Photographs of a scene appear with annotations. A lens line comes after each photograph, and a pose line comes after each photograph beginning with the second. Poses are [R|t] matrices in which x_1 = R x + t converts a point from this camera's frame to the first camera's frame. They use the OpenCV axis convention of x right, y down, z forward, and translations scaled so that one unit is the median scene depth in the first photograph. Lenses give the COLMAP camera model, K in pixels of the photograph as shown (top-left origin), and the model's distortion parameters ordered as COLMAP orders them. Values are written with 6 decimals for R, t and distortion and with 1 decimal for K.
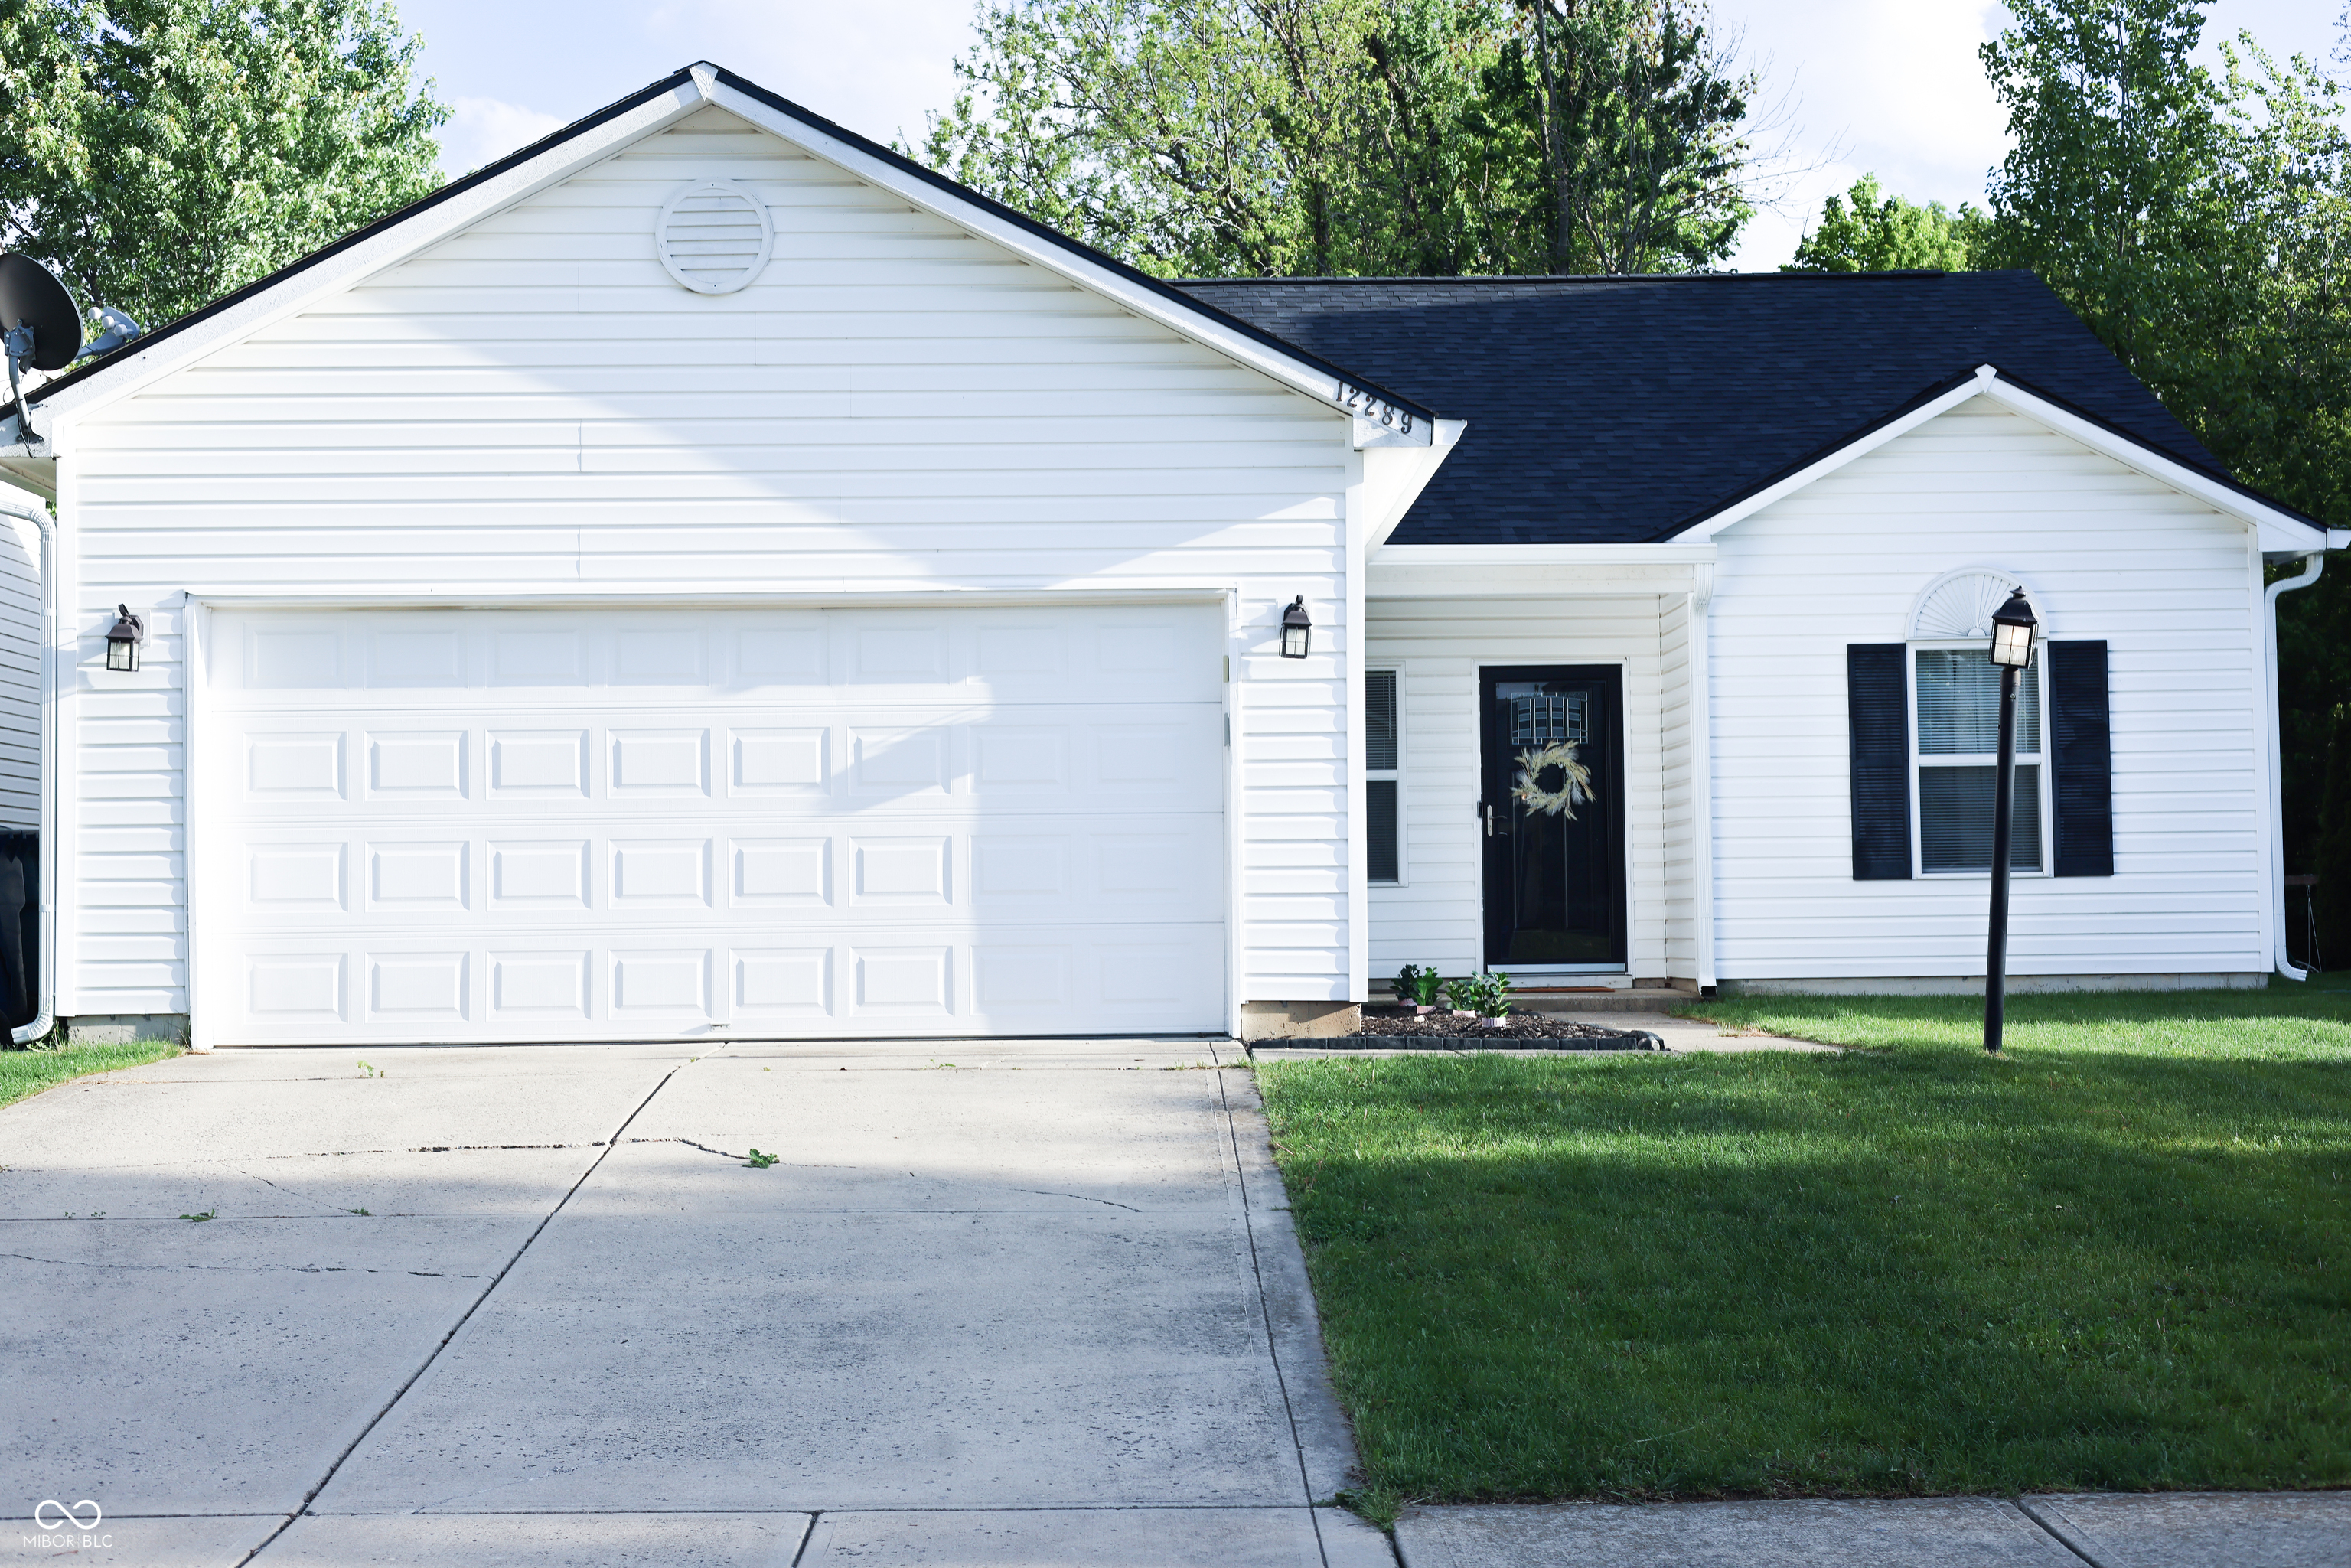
lens RADIAL K [[3299.7, 0, 1173.0], [0, 3299.7, 786.0], [0, 0, 1]] dist [0.048873, 0.000000]
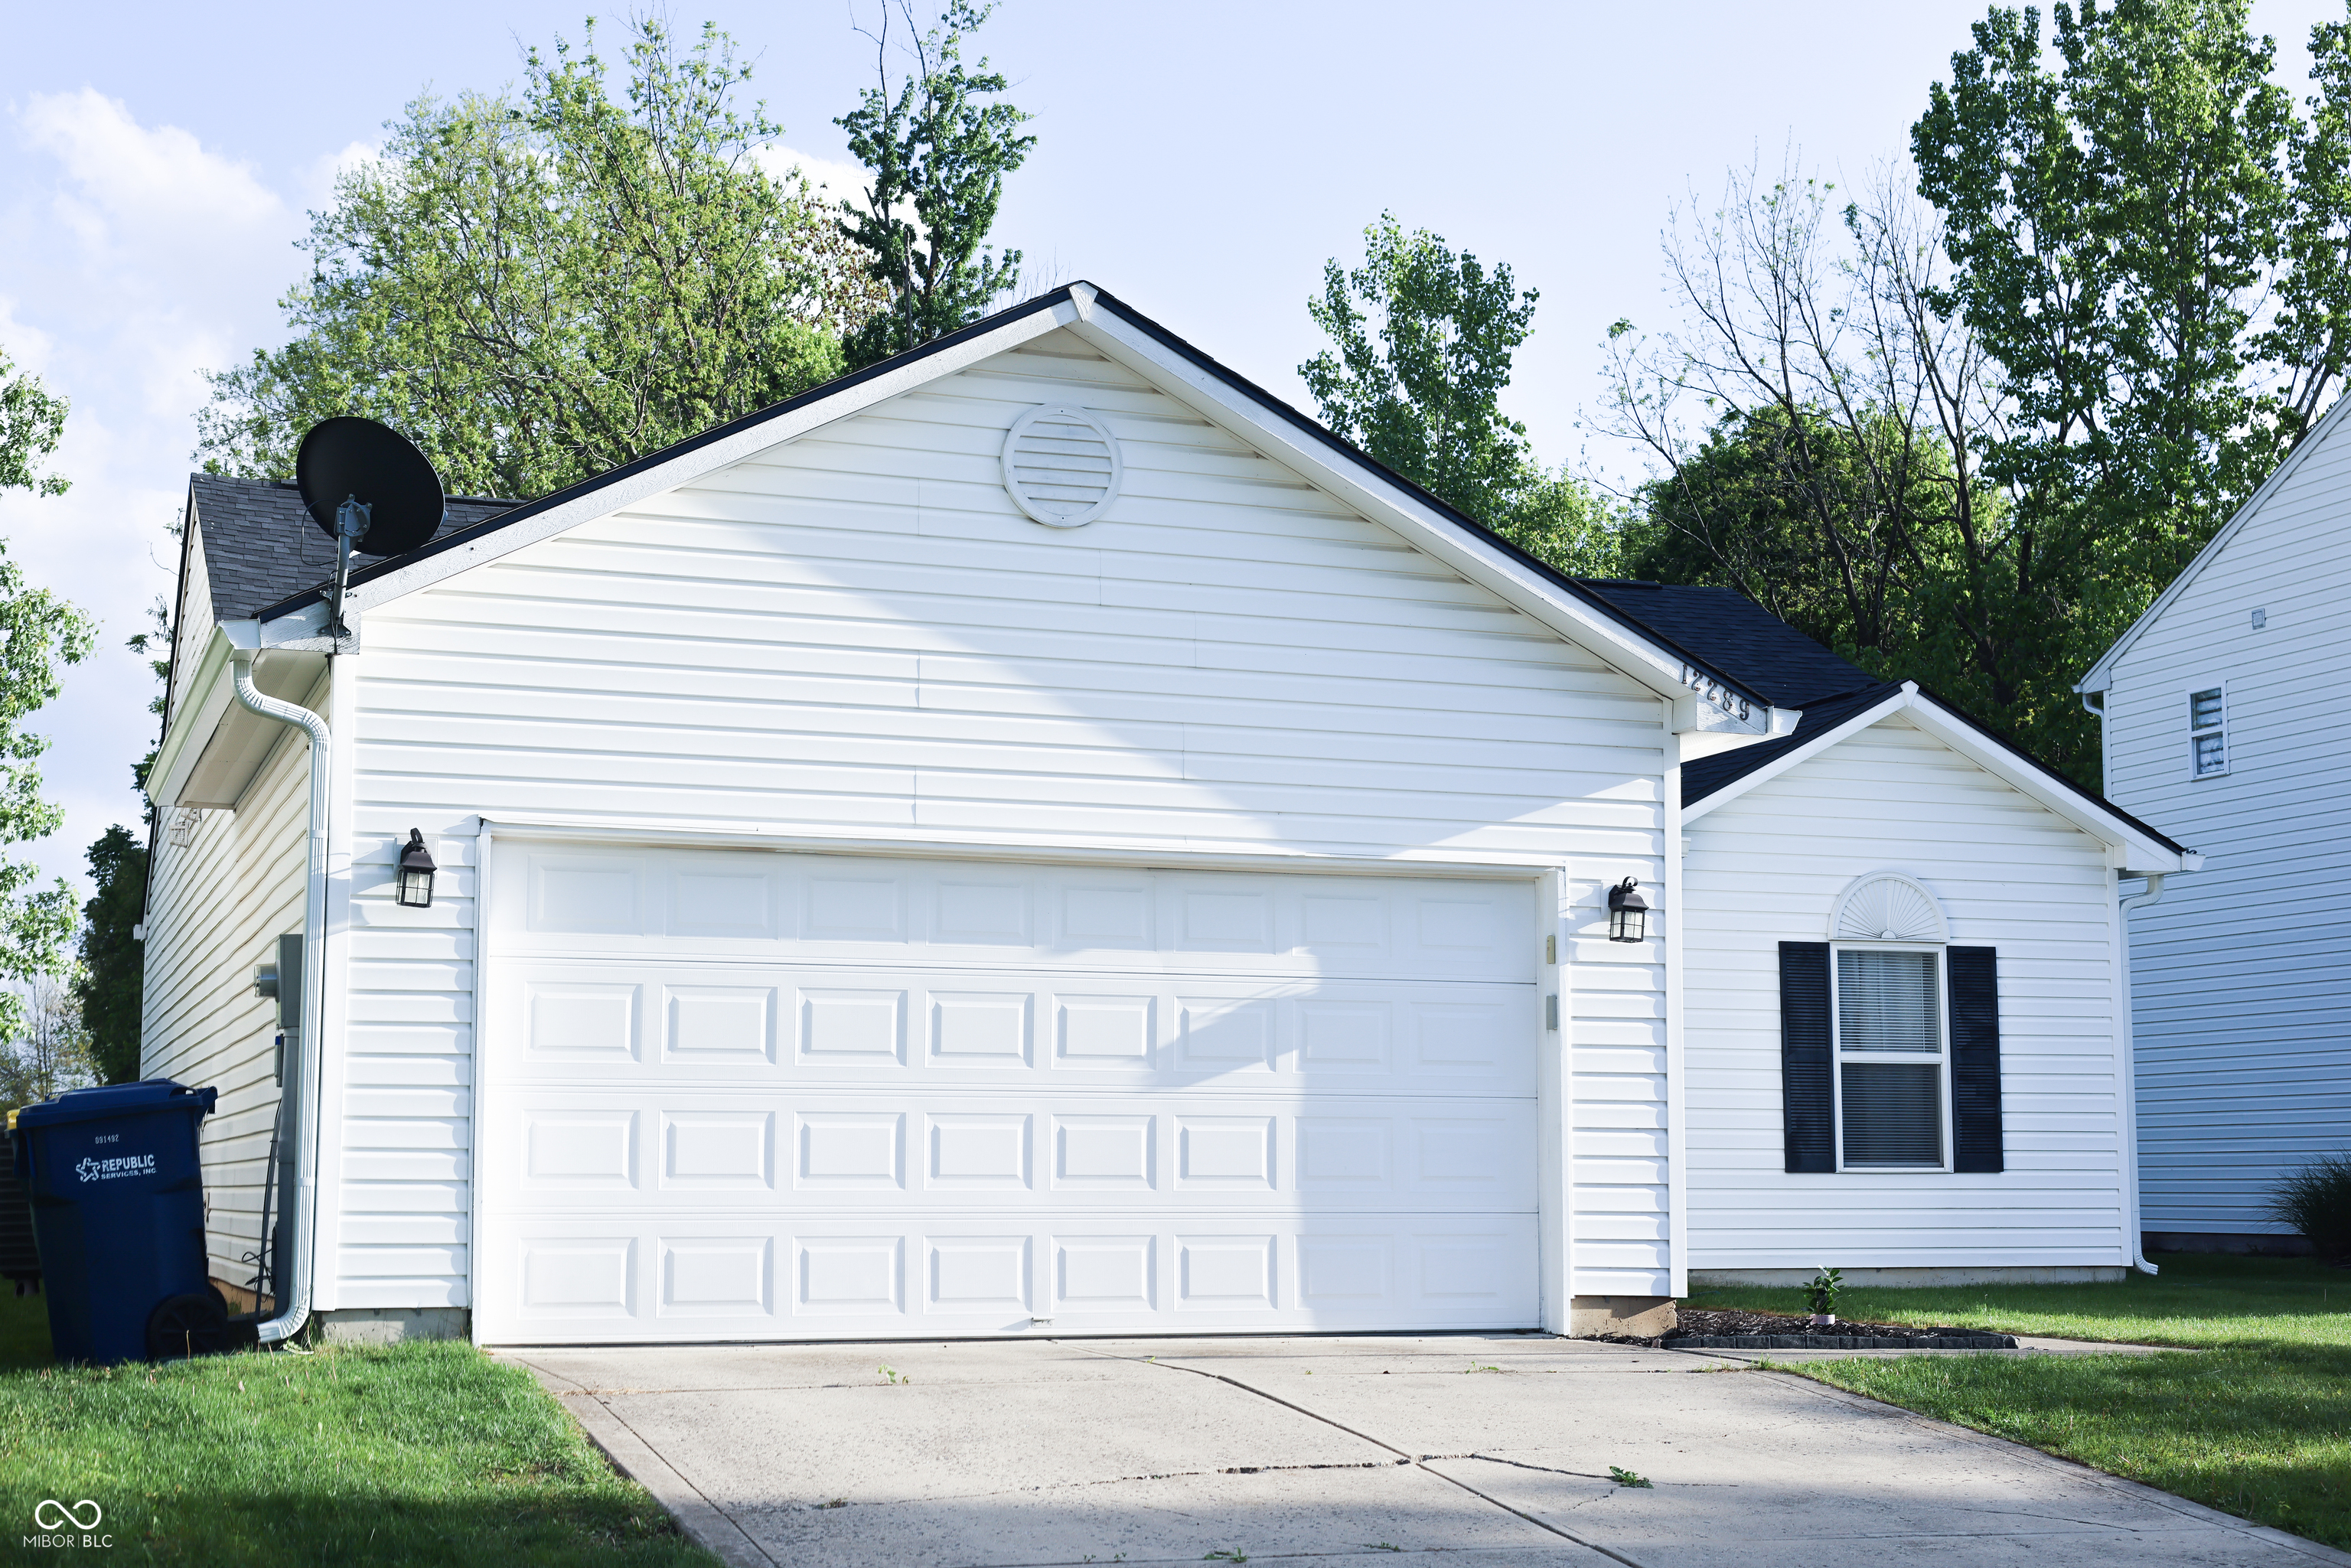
lens RADIAL K [[3299.7, 0, 1174.9], [0, 3299.7, 786.4], [0, 0, 1]] dist [0.048873, 0.000000]
pose [[0.943263, 0.053330, 0.327736, -0.408553], [-0.026577, 0.995977, -0.085578, 0.002725], [-0.330981, 0.072013, 0.940885, 0.120174]]
